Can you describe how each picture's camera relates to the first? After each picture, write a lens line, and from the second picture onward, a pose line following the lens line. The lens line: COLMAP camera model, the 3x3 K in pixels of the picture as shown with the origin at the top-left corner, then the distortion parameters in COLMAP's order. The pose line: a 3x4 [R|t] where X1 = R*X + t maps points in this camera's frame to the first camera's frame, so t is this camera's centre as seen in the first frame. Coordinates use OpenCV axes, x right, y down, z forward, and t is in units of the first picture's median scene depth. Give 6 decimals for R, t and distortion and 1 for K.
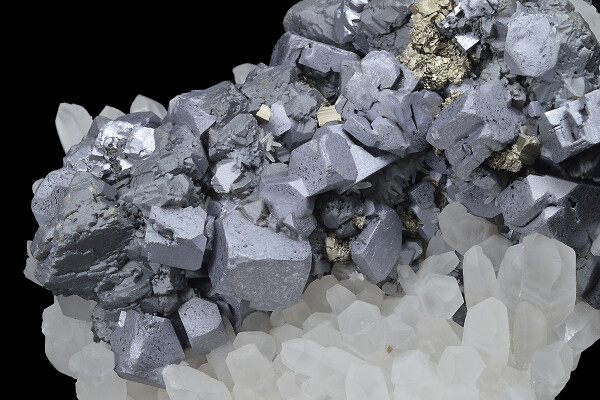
lens RADIAL K [[1717.8, 0, 299.9], [0, 1717.8, 200.2], [0, 0, 1]] dist [-0.053308, 0.000000]
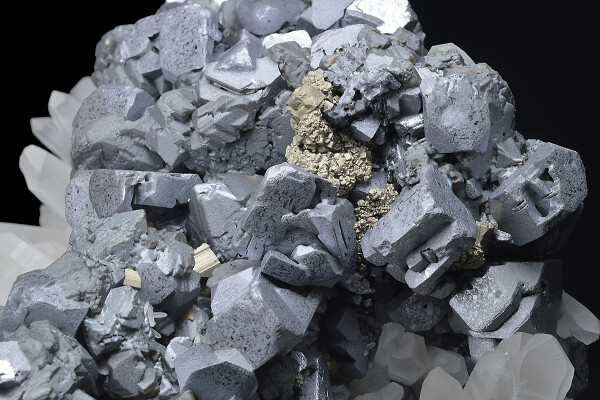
lens RADIAL K [[1717.8, 0, 300.0], [0, 1717.8, 199.7], [0, 0, 1]] dist [-0.053308, 0.000000]
pose [[0.855609, -0.245024, 0.455956, -0.306484], [0.251772, 0.966644, 0.047005, -0.105950], [-0.452265, 0.074579, 0.888760, 0.301587]]
